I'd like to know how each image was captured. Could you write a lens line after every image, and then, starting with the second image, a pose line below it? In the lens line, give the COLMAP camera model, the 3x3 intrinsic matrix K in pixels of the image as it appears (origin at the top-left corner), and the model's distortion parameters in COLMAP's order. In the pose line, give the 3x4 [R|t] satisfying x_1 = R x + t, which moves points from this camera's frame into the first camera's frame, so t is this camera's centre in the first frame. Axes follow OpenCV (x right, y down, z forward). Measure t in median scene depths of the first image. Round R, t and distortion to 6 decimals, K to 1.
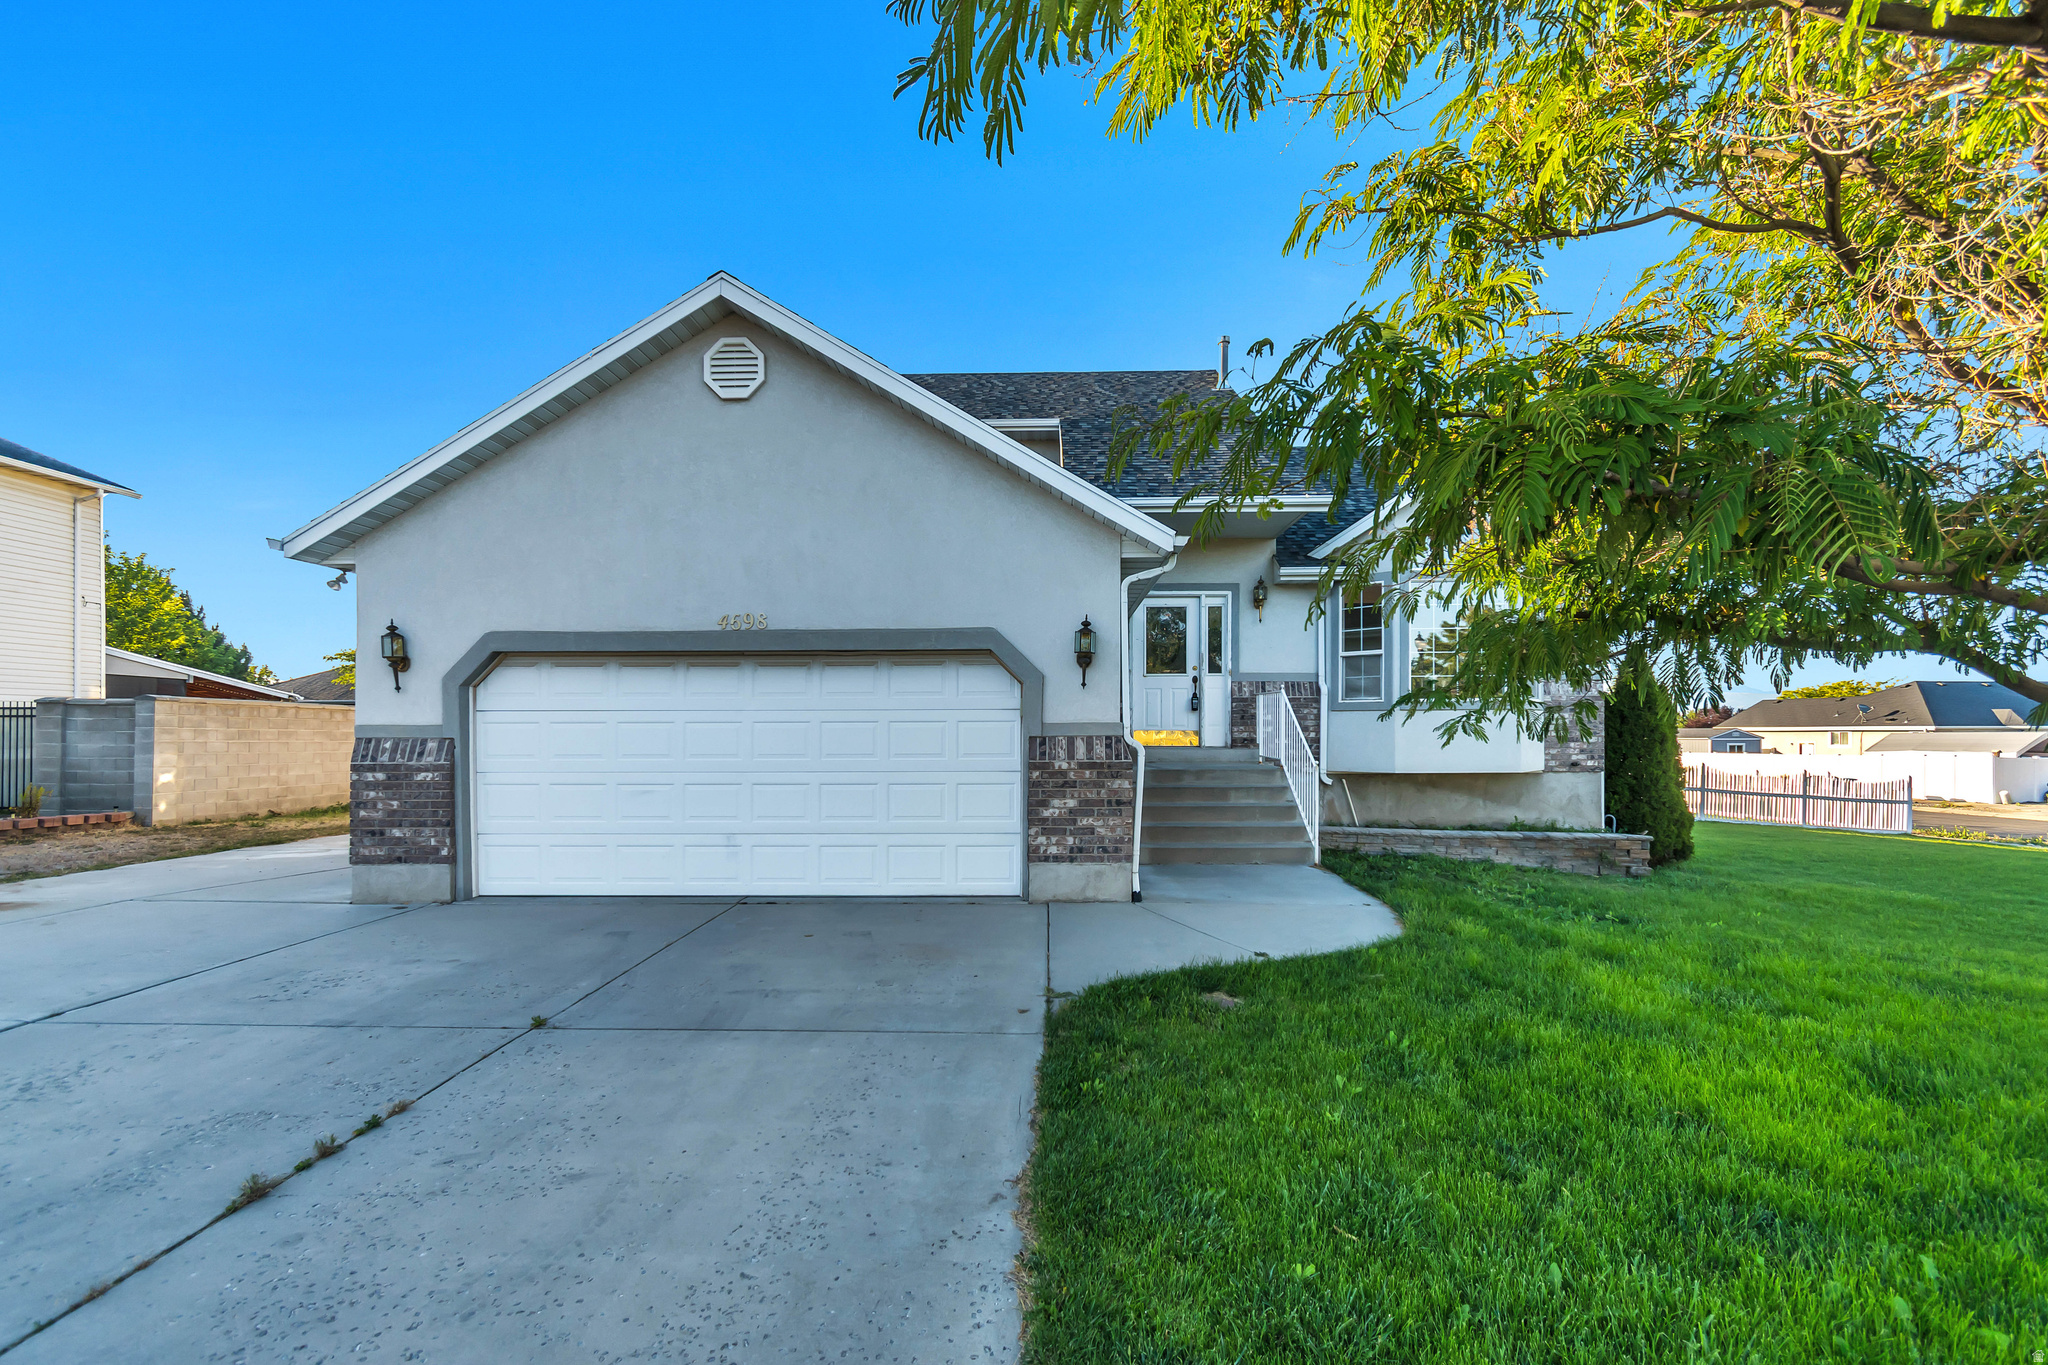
lens RADIAL K [[935.1, 0, 1022.4], [0, 935.1, 736.0], [0, 0, 1]] dist [0.010398, 0.000206]
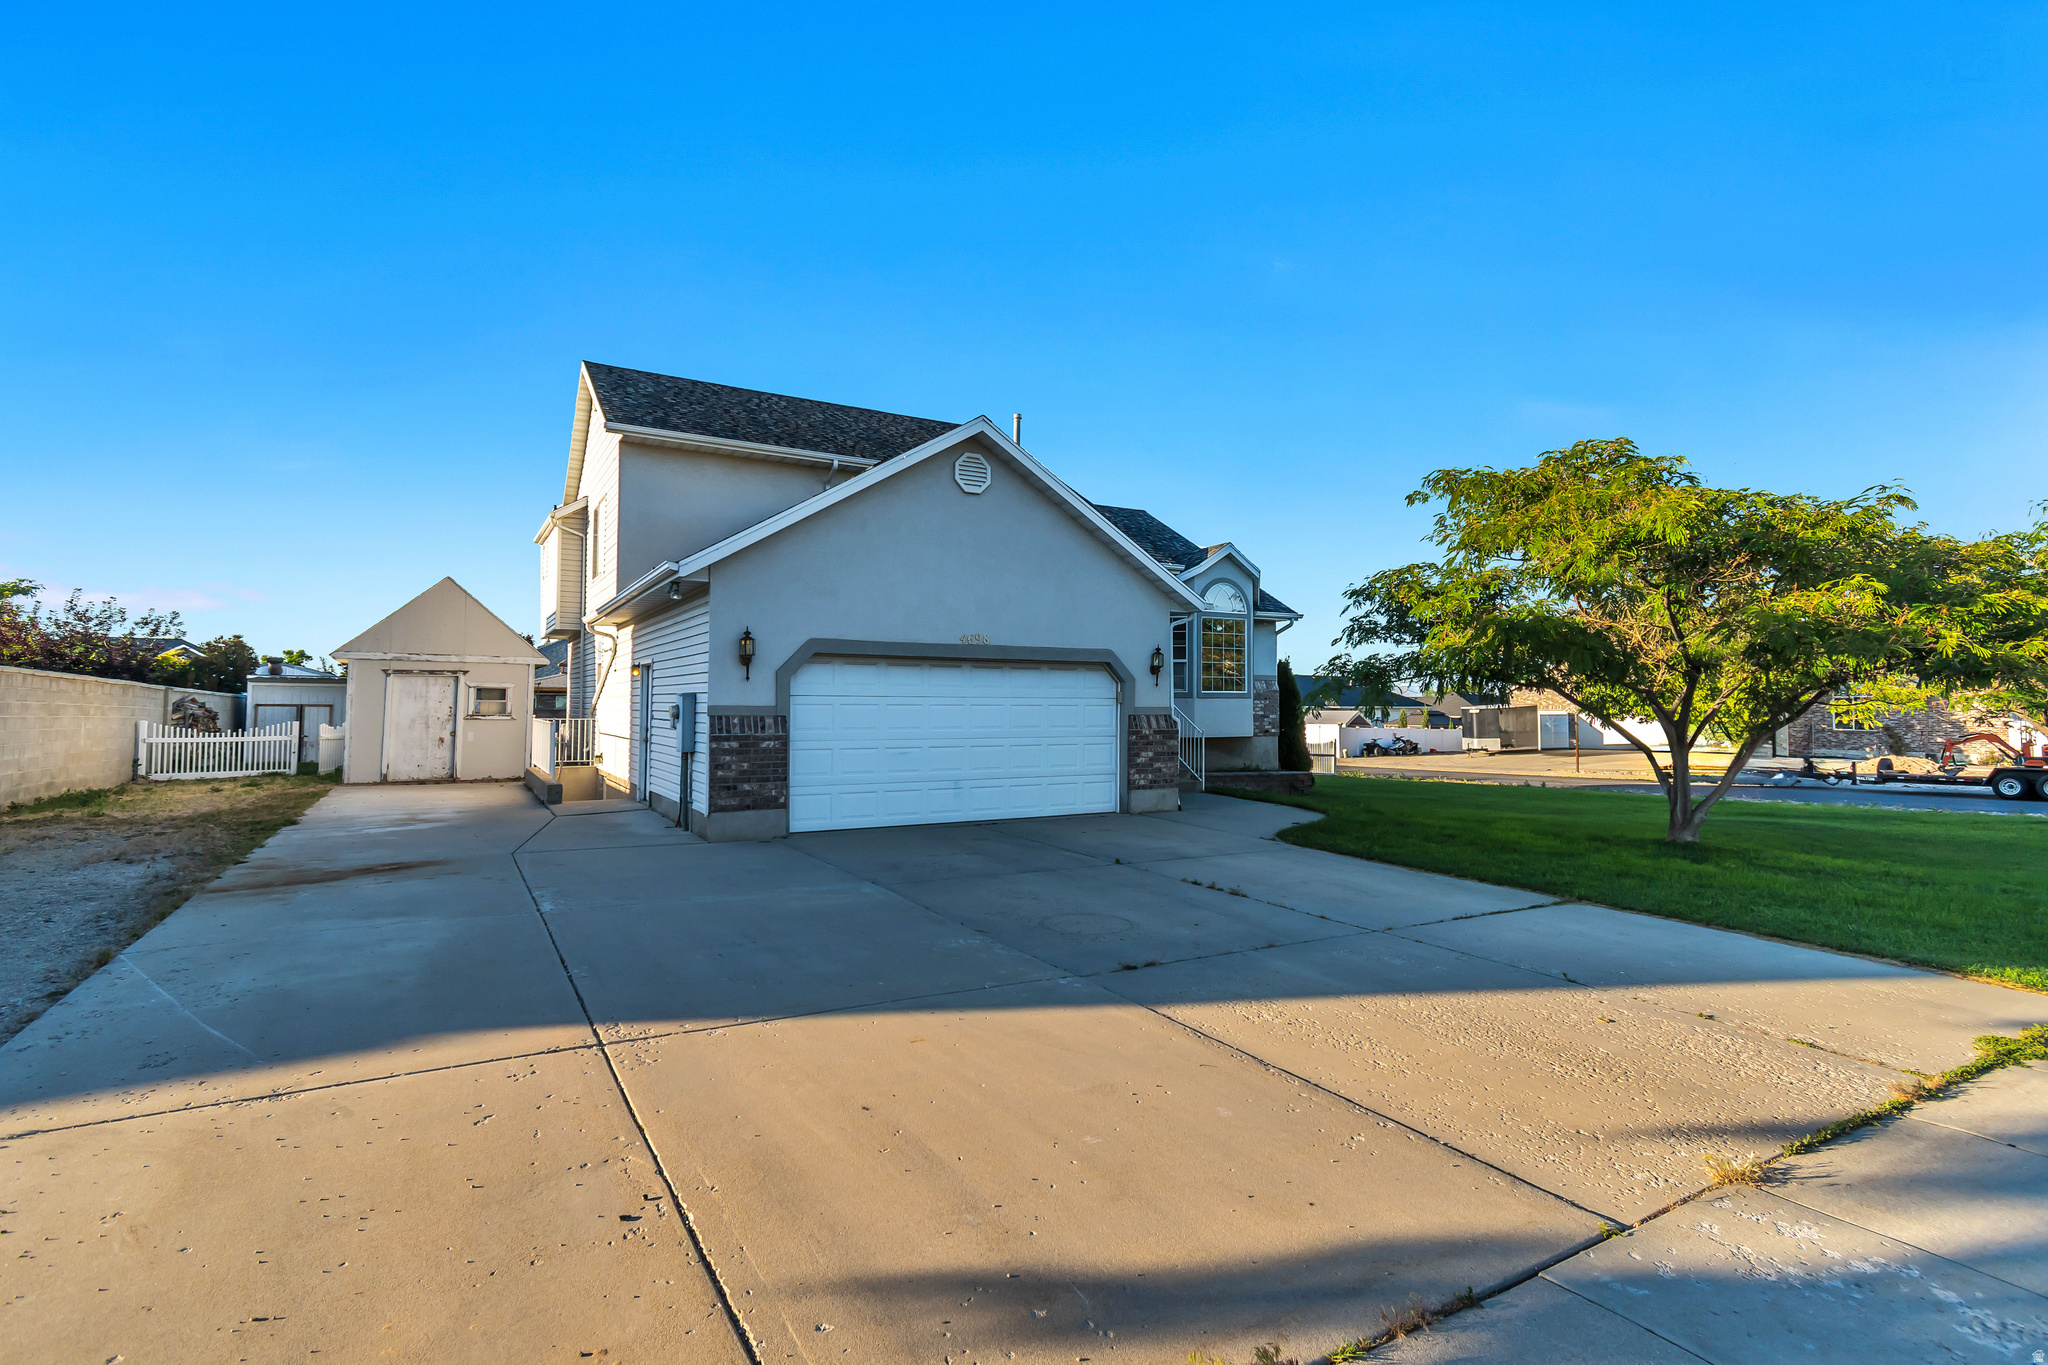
lens RADIAL K [[987.2, 0, 1024.0], [0, 987.2, 682.5], [0, 0, 1]] dist [0.011366, -0.000379]
pose [[0.848283, 0.018458, 0.529222, -1.072747], [-0.003653, 0.999572, -0.029009, -0.005716], [-0.529531, 0.022674, 0.847988, -0.396135]]
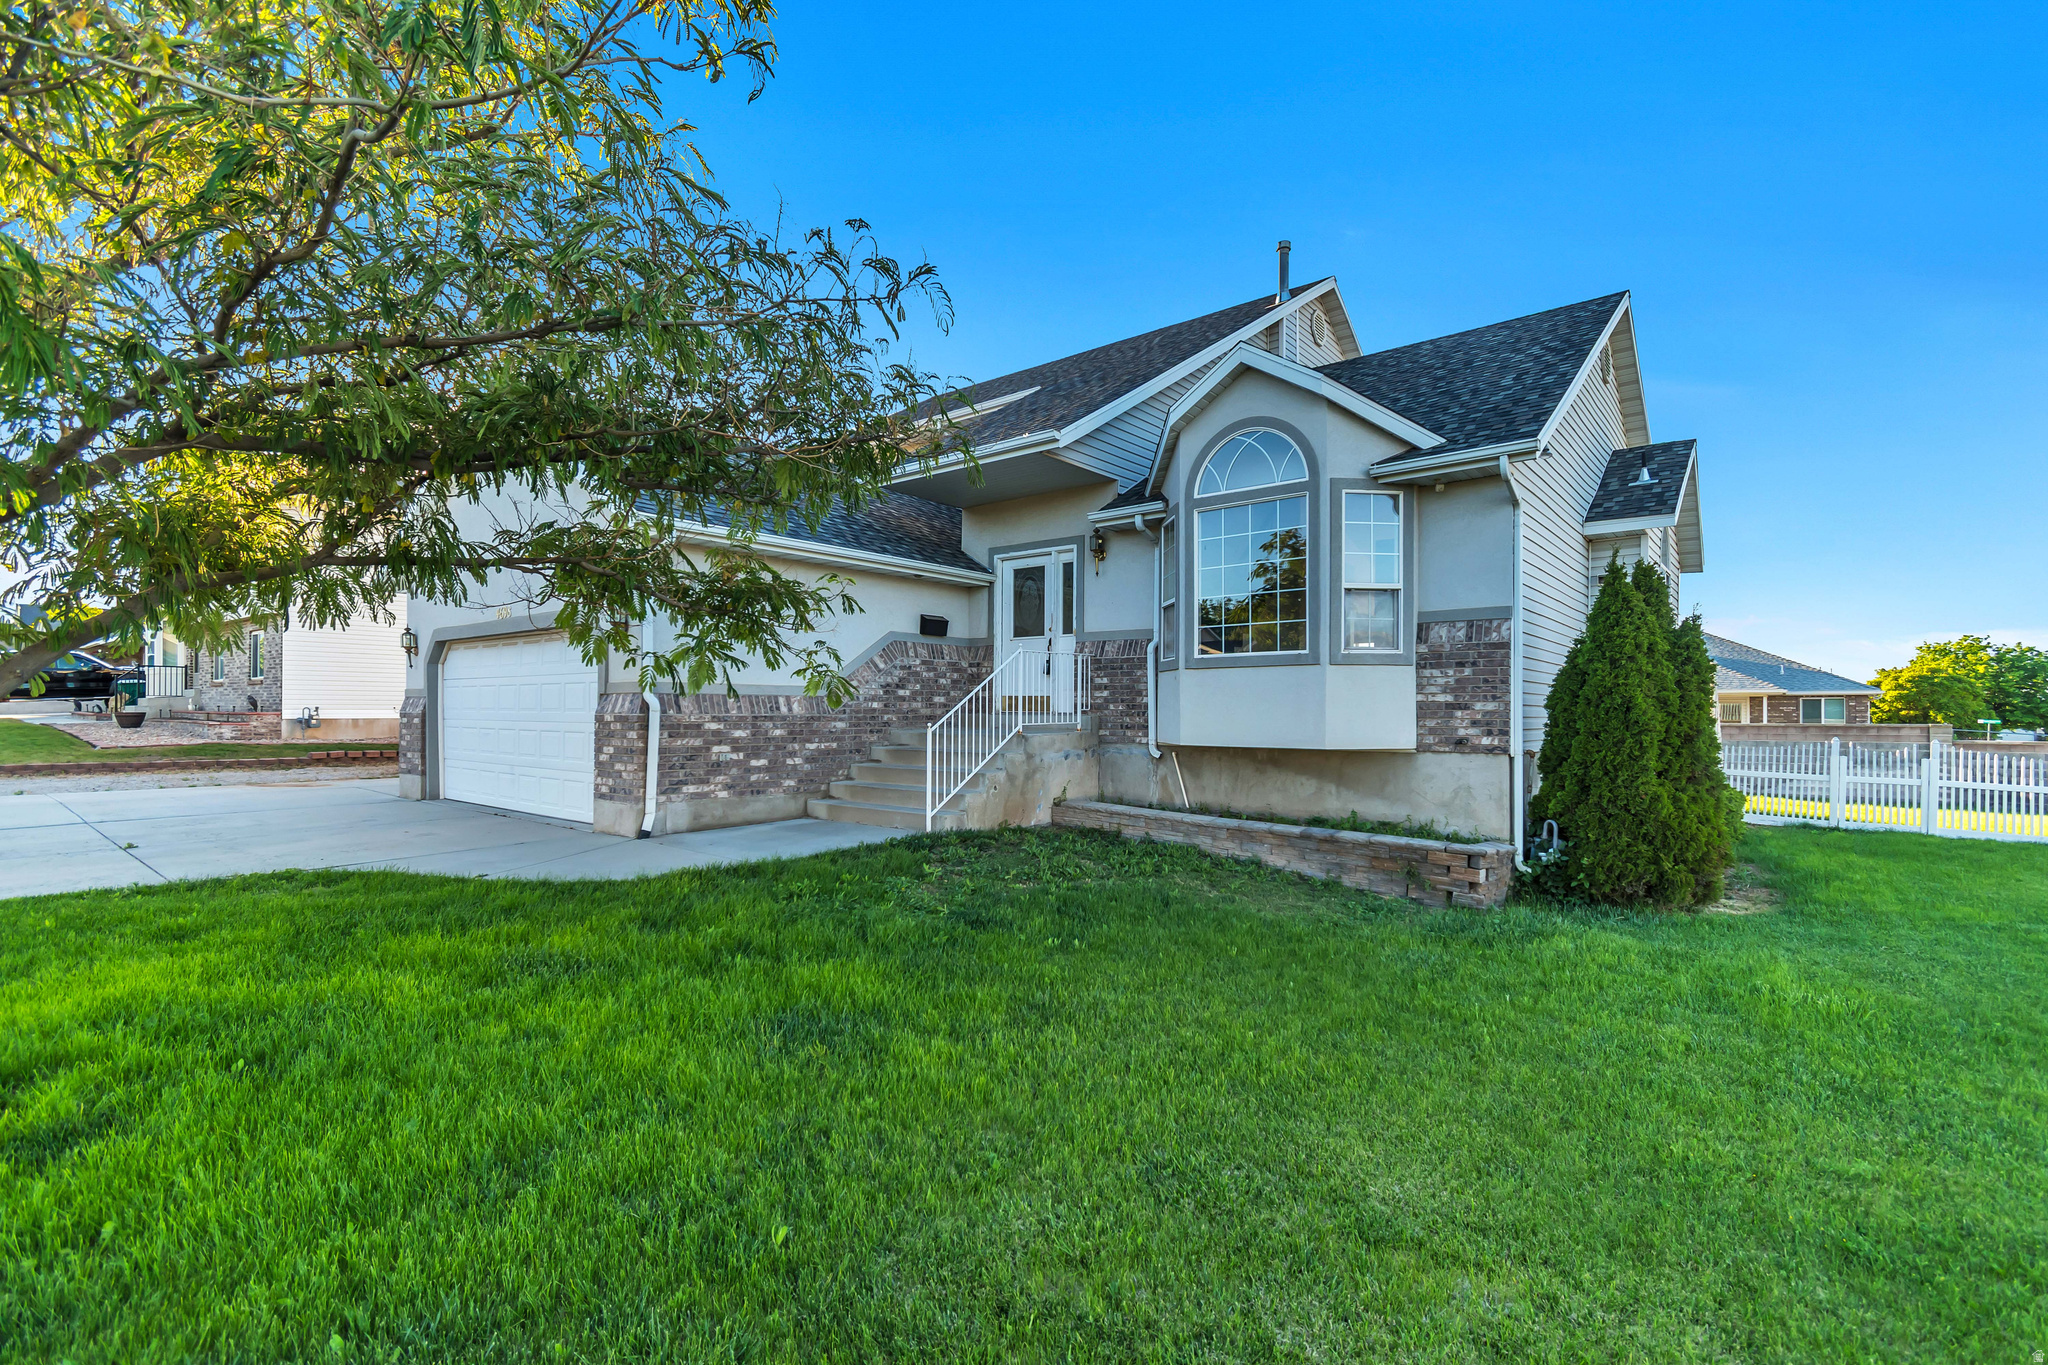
lens RADIAL K [[935.1, 0, 1022.4], [0, 935.1, 736.0], [0, 0, 1]] dist [0.010398, 0.000206]
pose [[0.775151, 0.021471, -0.631411, 1.214633], [-0.011305, 0.999734, 0.020118, 0.024254], [0.631675, -0.008456, 0.775188, 0.403652]]
